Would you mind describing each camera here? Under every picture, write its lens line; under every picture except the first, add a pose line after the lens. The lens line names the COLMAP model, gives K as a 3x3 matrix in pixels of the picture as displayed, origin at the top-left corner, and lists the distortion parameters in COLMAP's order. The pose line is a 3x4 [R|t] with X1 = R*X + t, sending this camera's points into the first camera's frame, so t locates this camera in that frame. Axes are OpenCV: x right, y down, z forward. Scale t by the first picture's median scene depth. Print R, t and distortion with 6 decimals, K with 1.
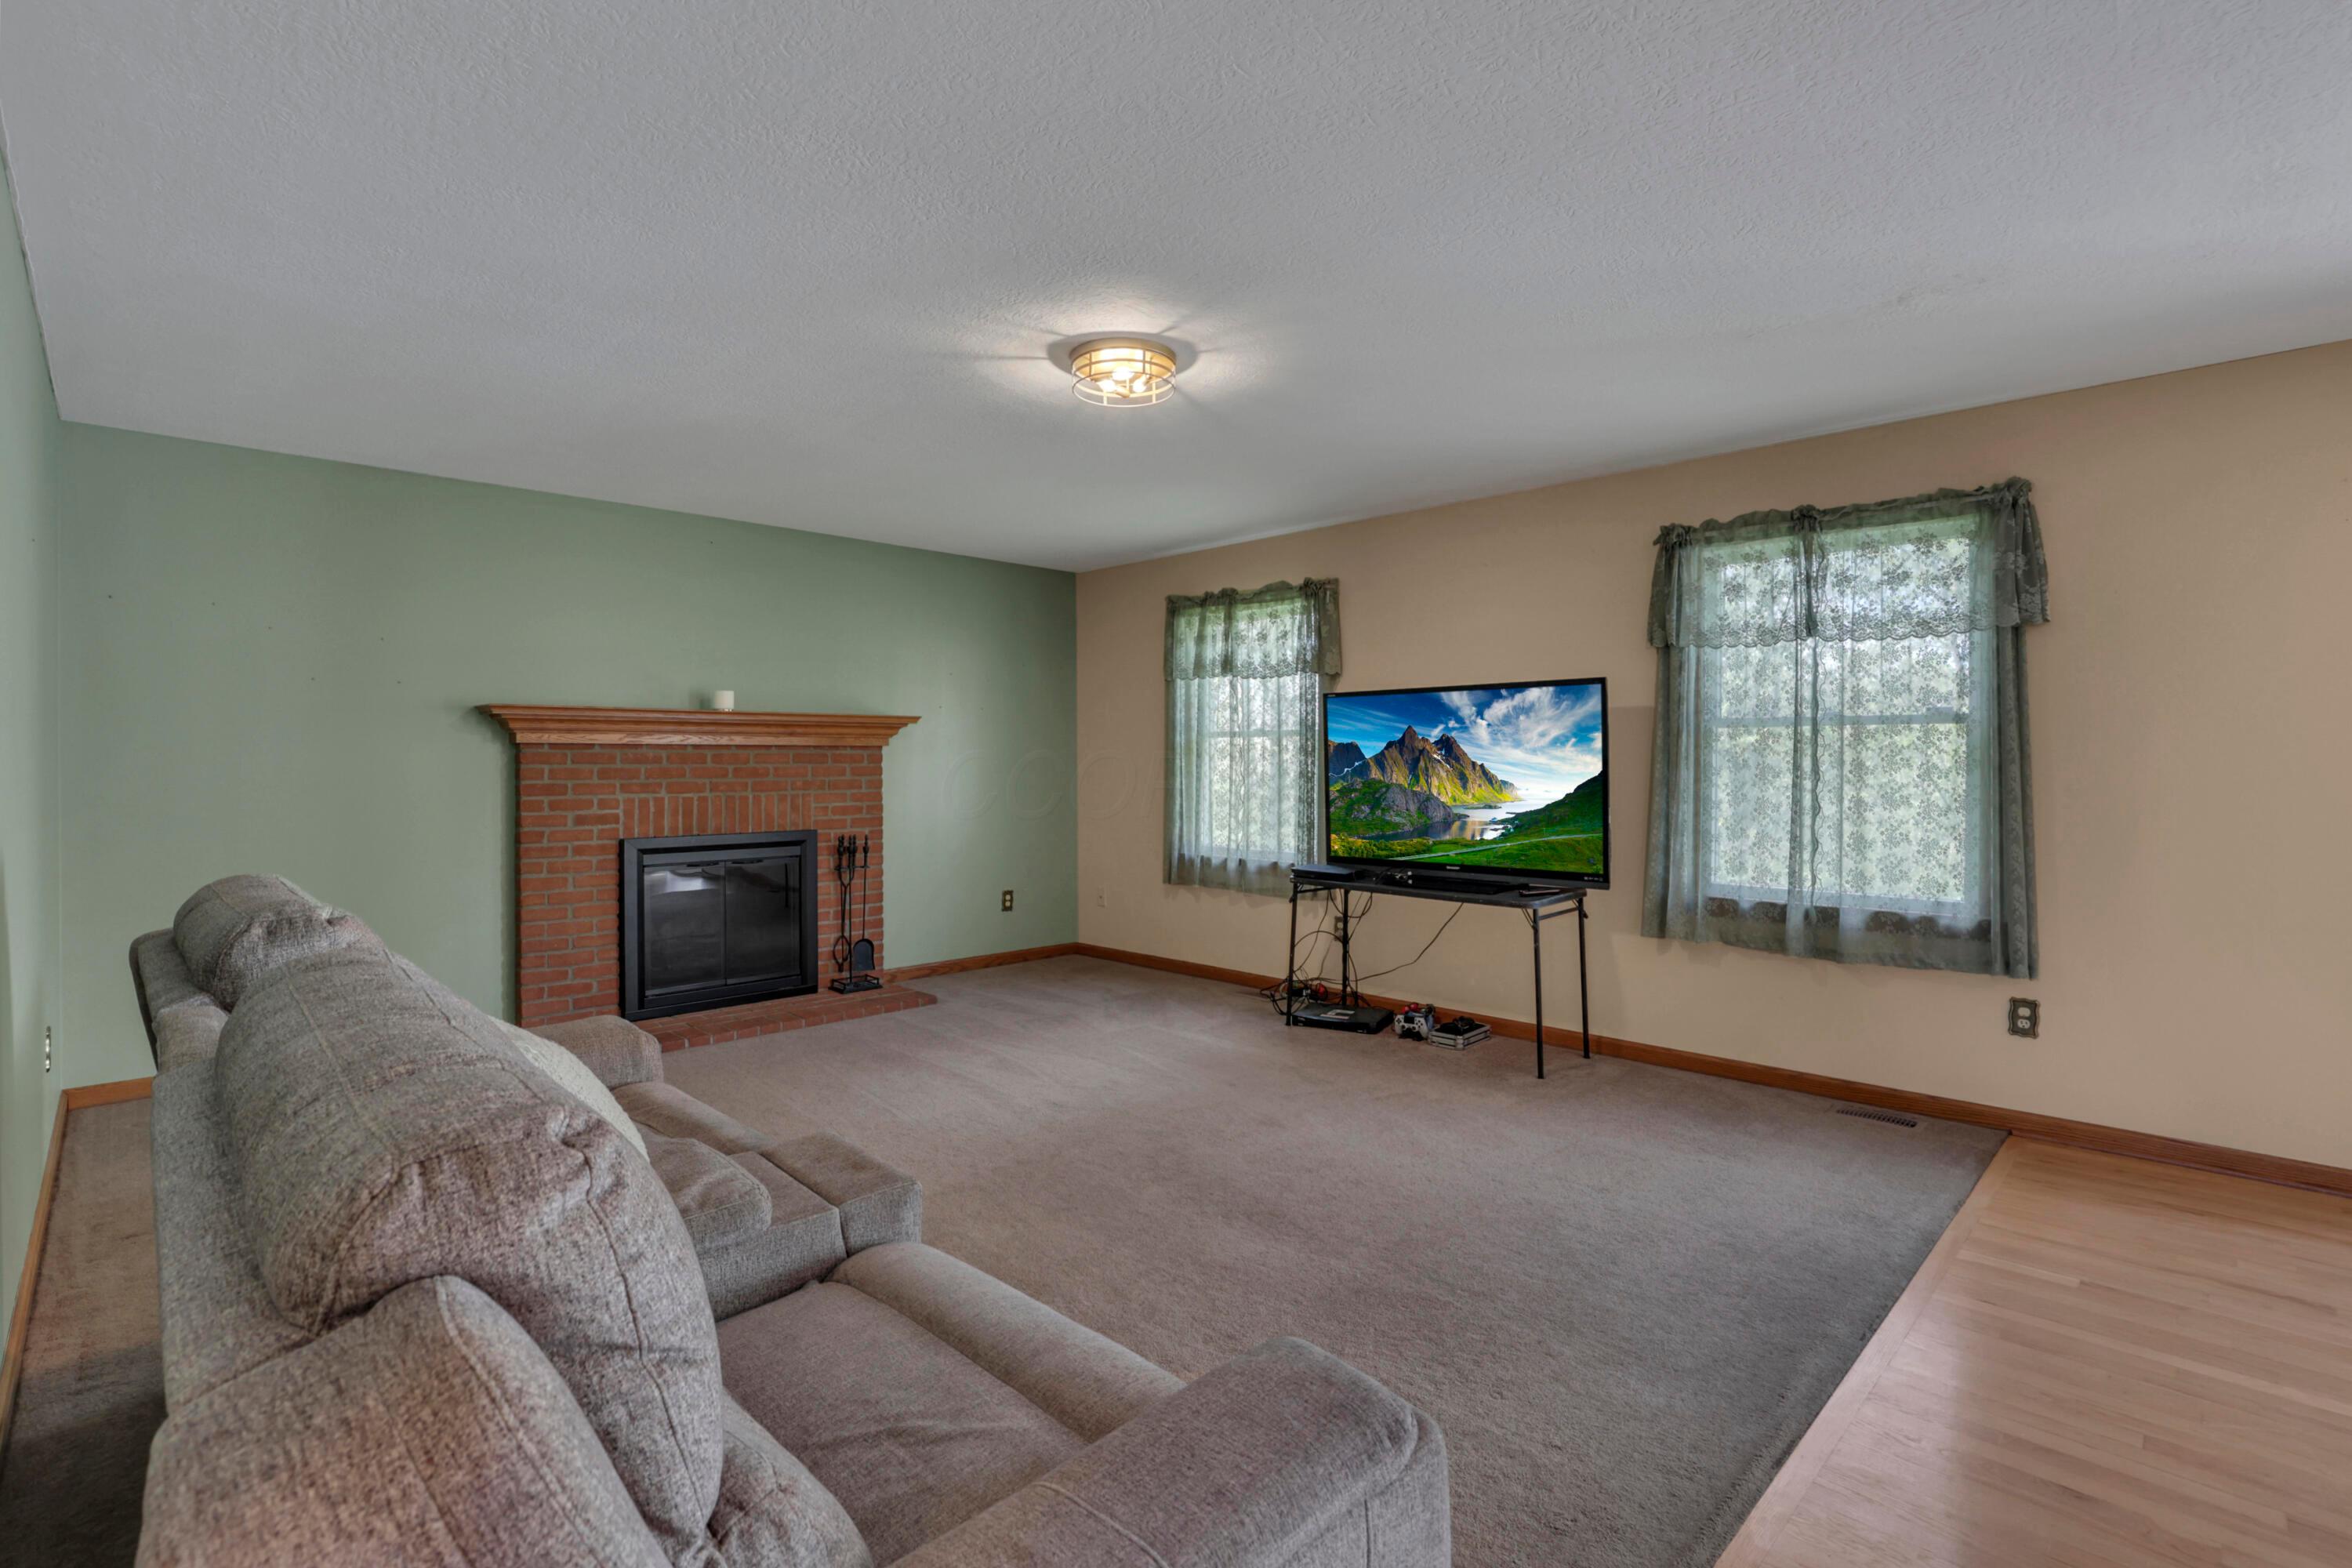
lens RADIAL K [[1097.1, 0, 1183.1], [0, 1097.1, 775.4], [0, 0, 1]] dist [-0.028715, 0.005385]
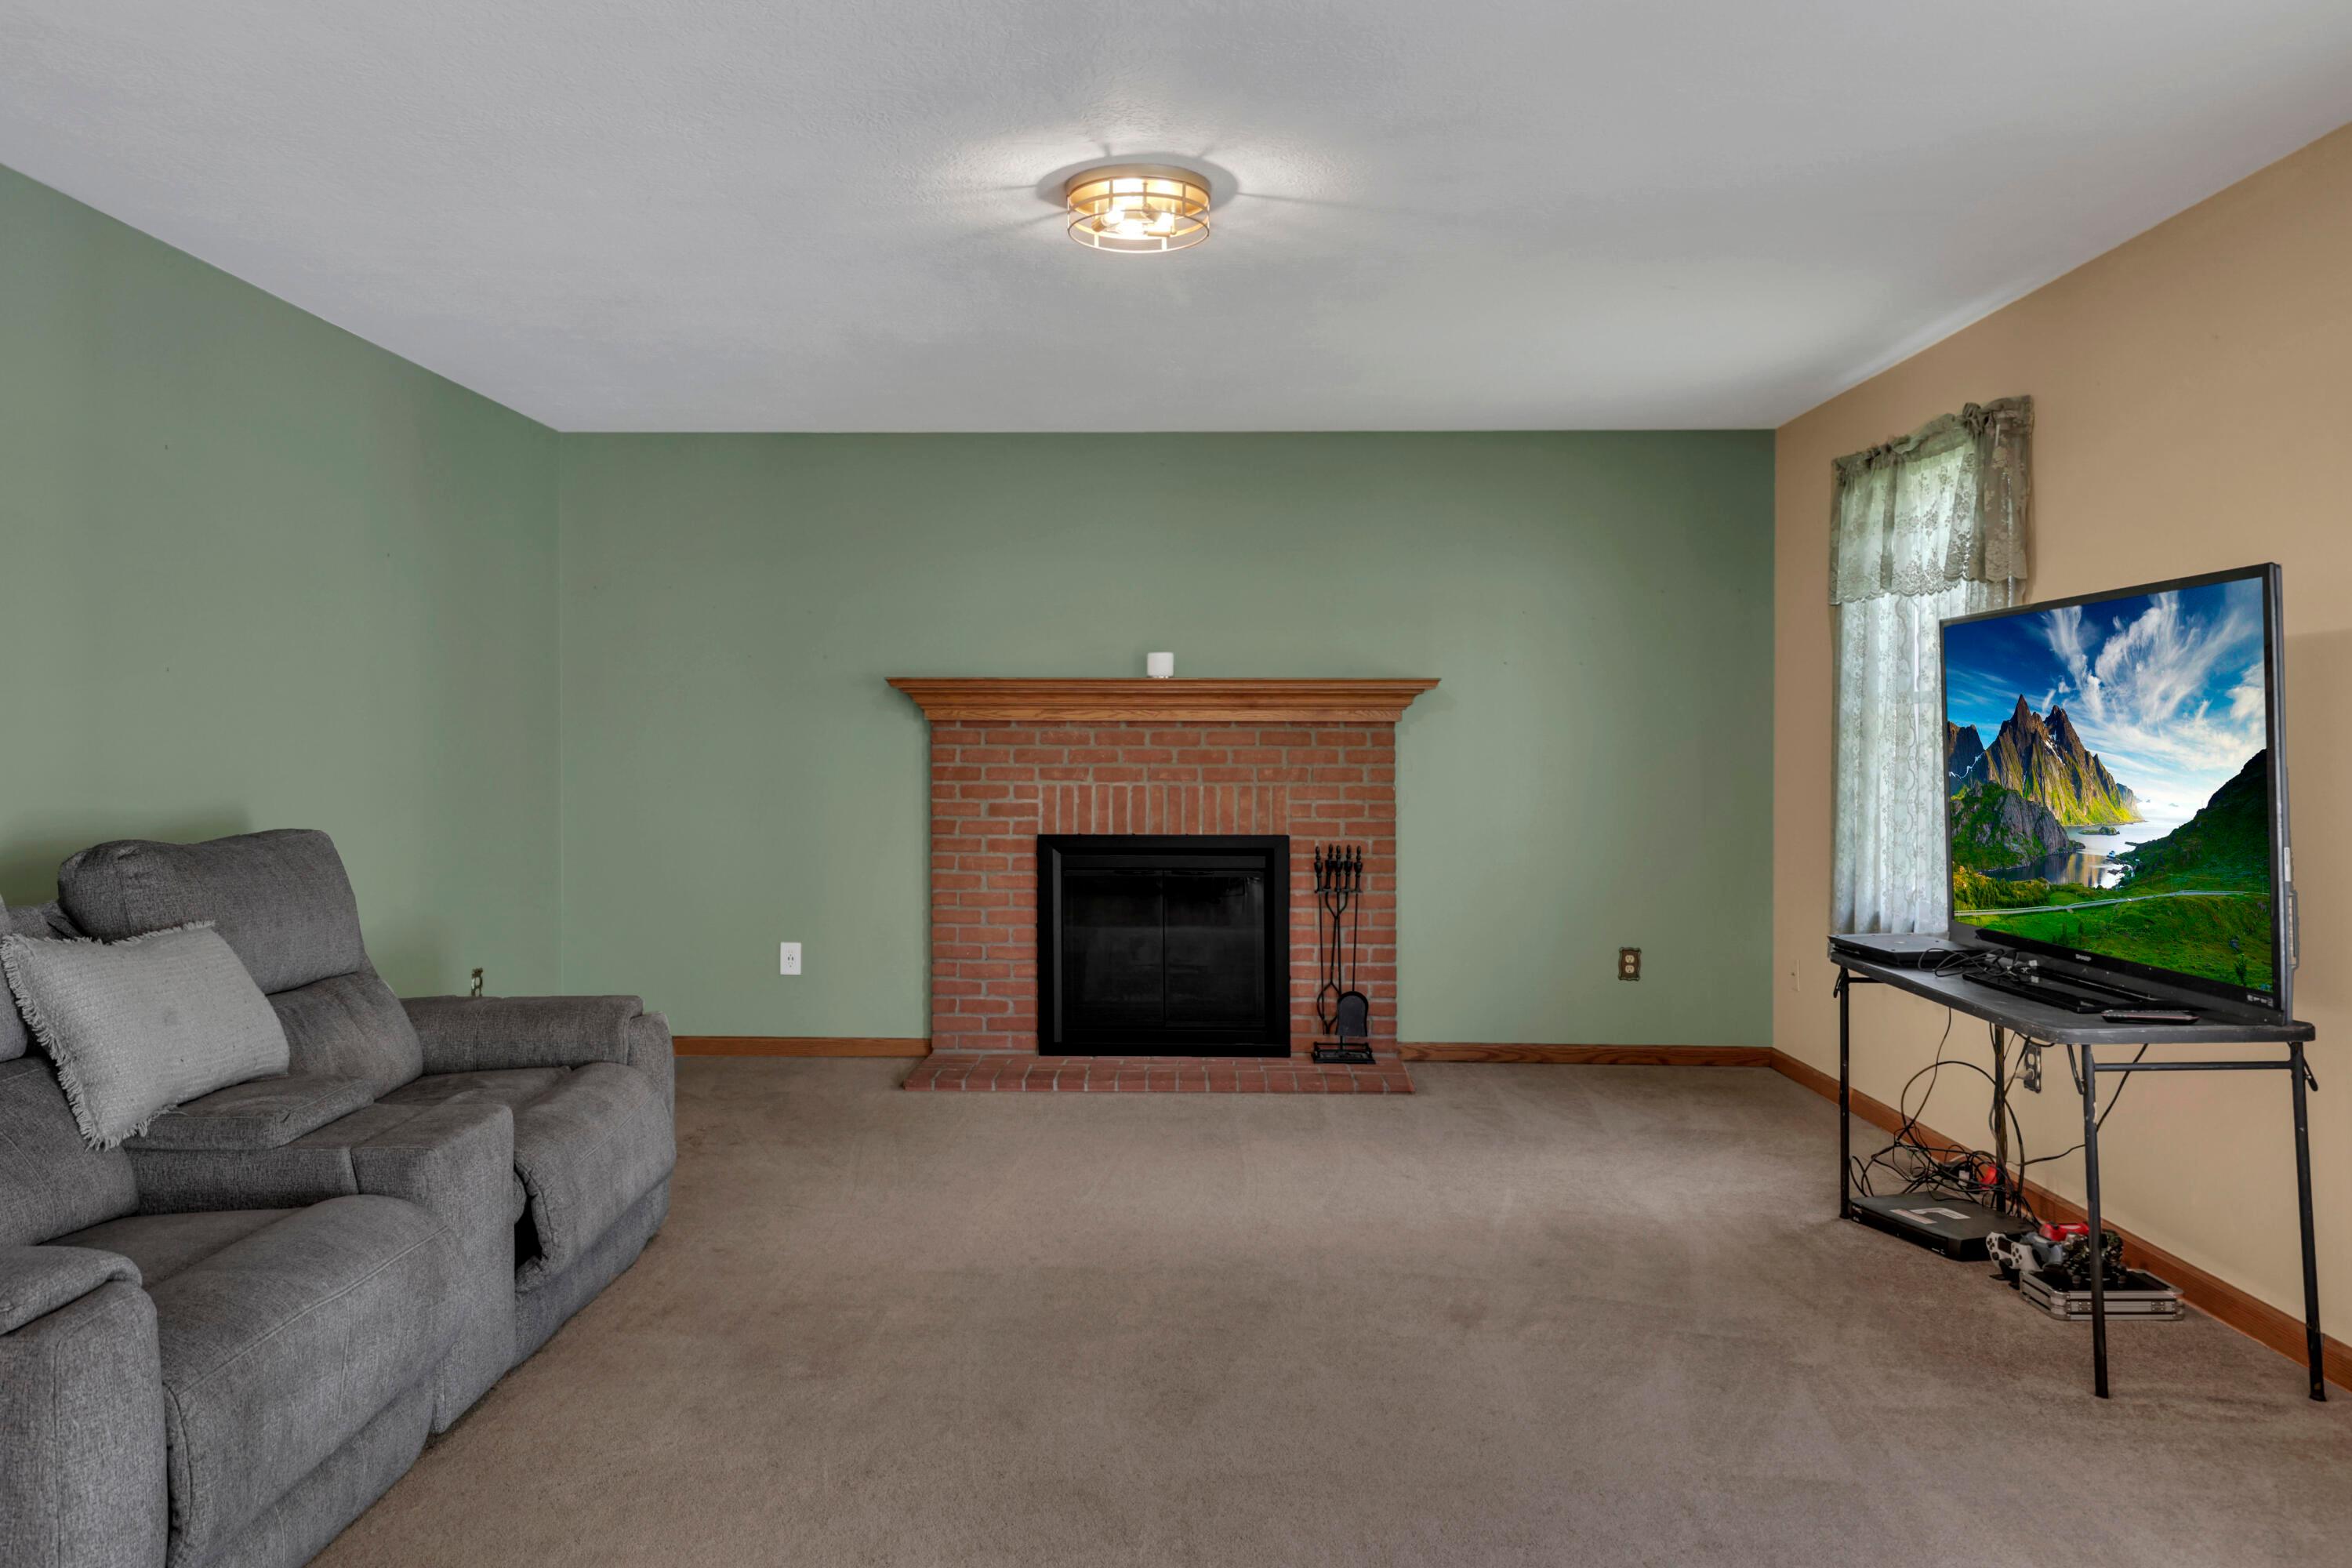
lens RADIAL K [[1778.6, 0, 1155.2], [0, 1778.6, 779.0], [0, 0, 1]] dist [0.007121, -0.004021]
pose [[0.689014, 0.017921, -0.724527, 0.551490], [-0.012714, 0.999839, 0.012640, -0.002636], [0.724637, 0.000502, 0.689131, 0.128320]]
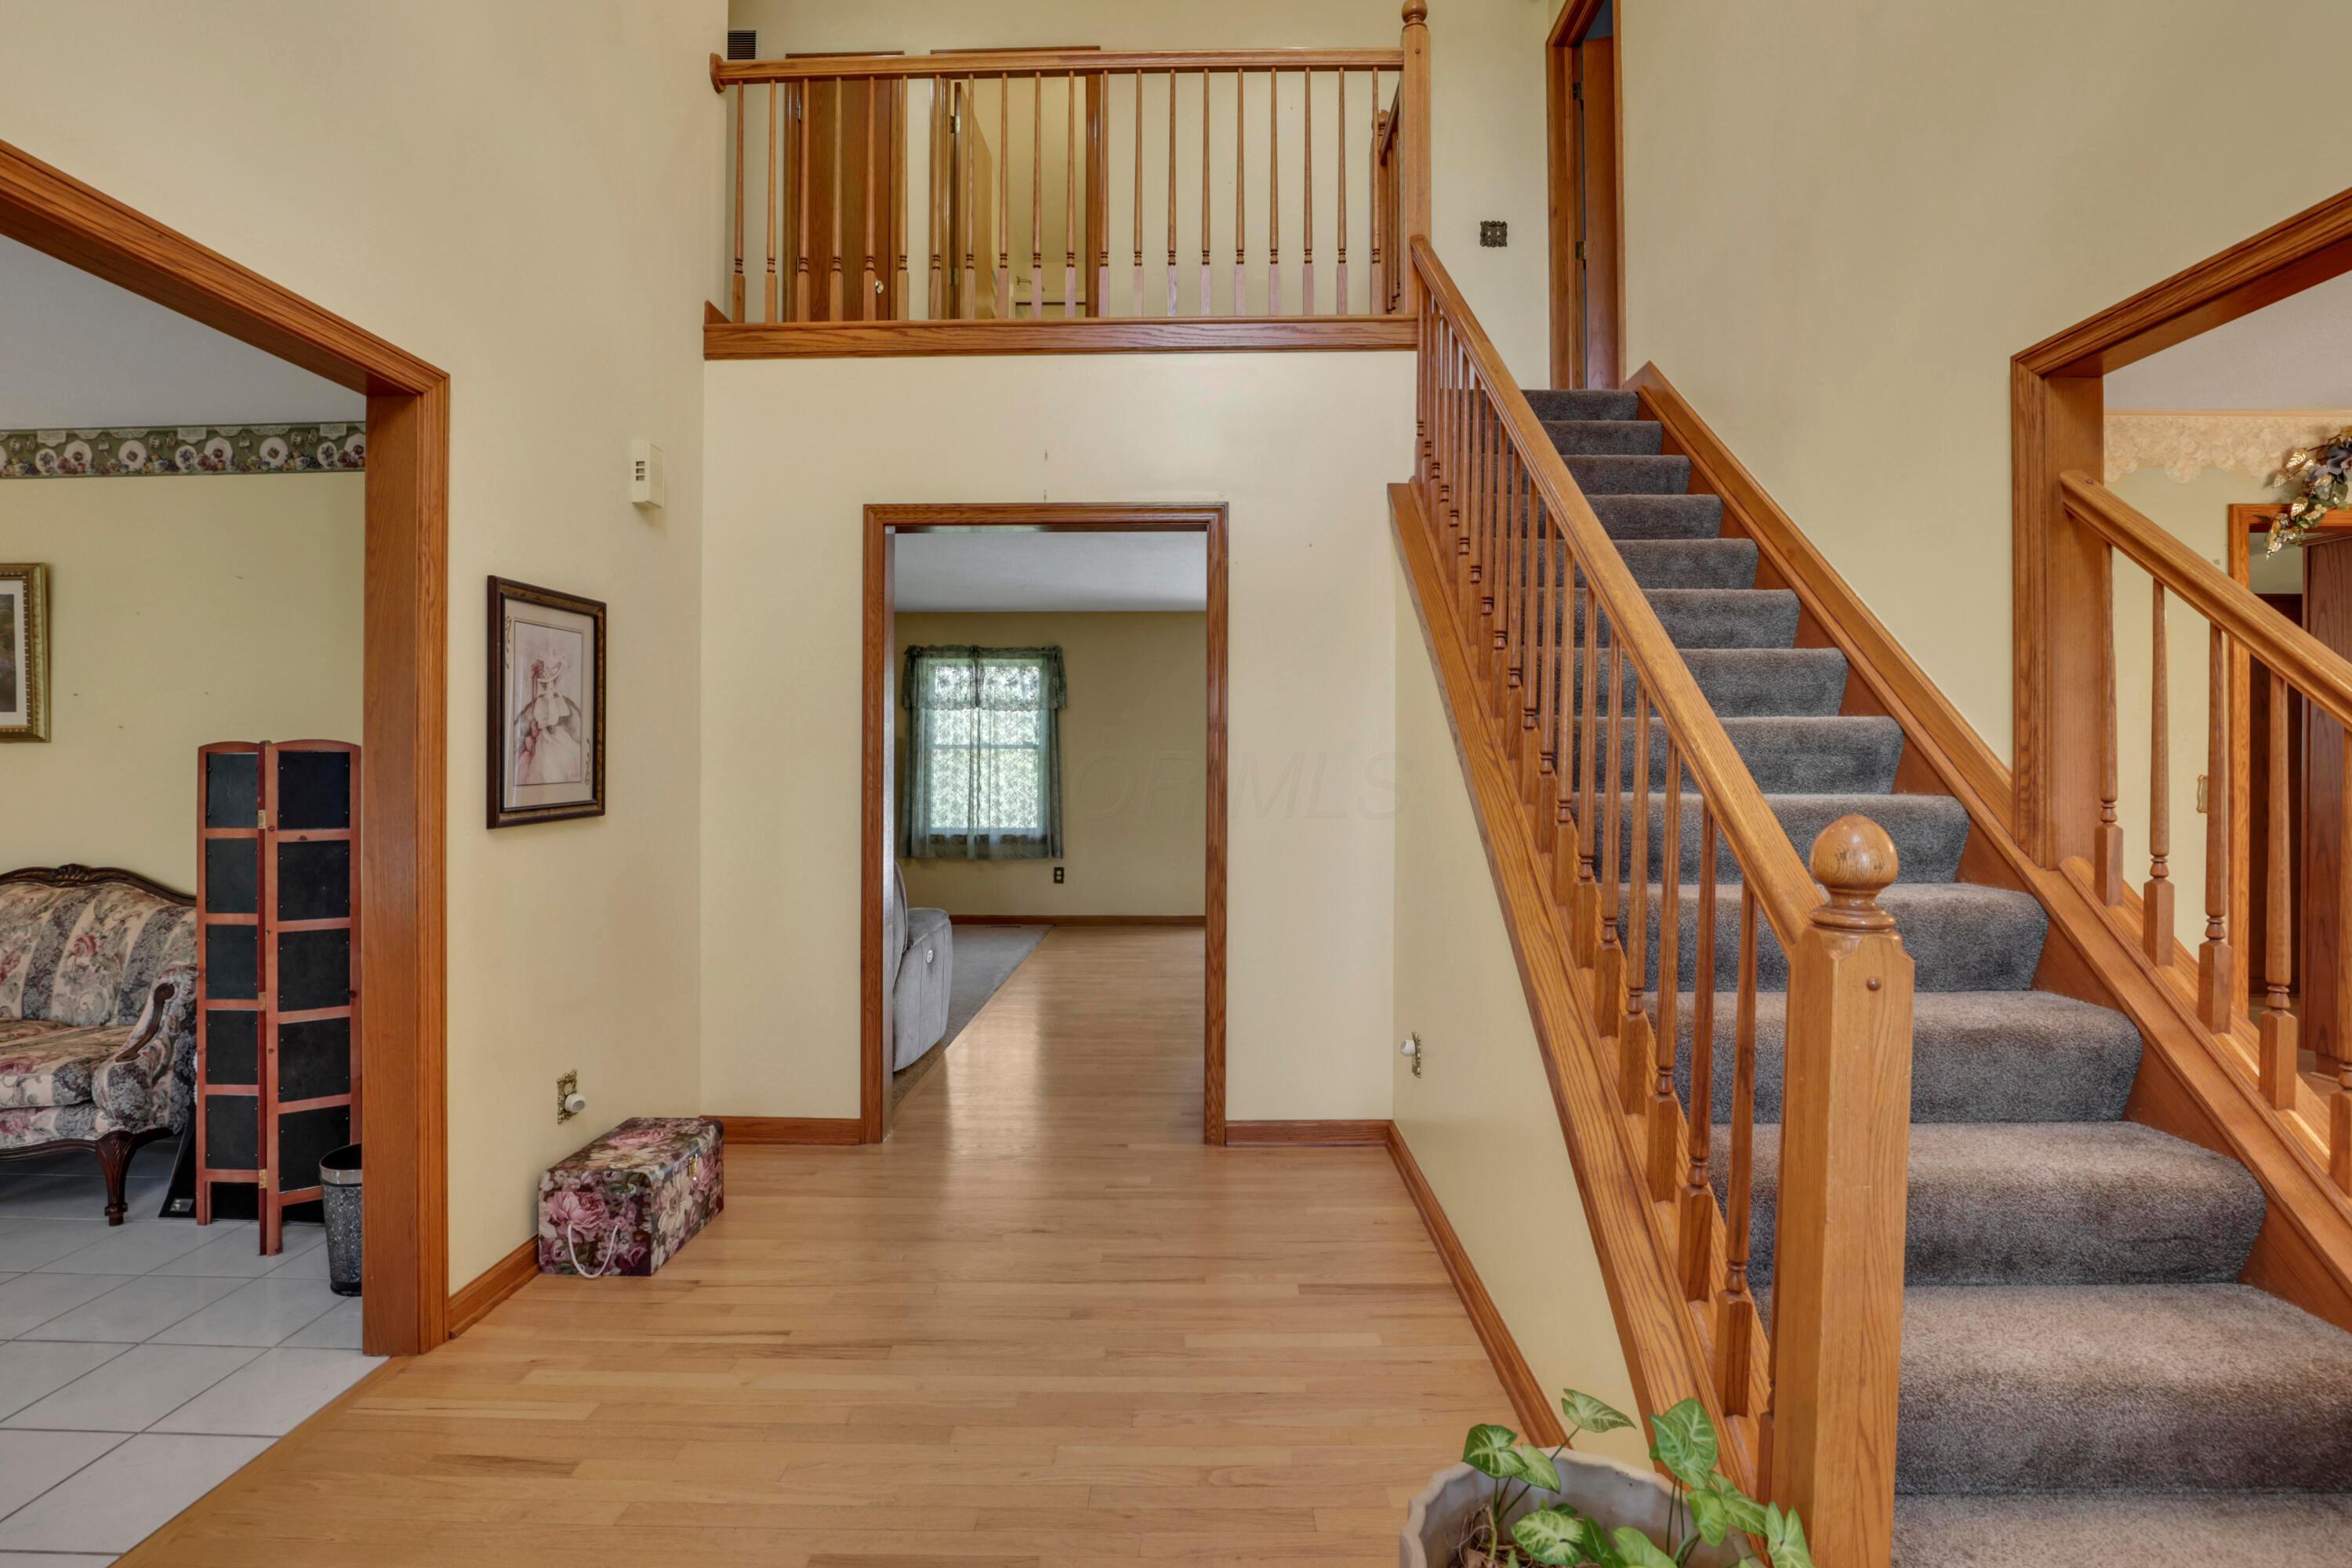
lens RADIAL K [[1097.1, 0, 1178.1], [0, 1097.1, 766.2], [0, 0, 1]] dist [-0.028715, 0.005385]
pose [[0.747532, 0.004294, 0.664211, -0.450296], [0.002127, 0.999959, -0.008857, 0.005596], [-0.664222, 0.008033, 0.747492, -0.703327]]
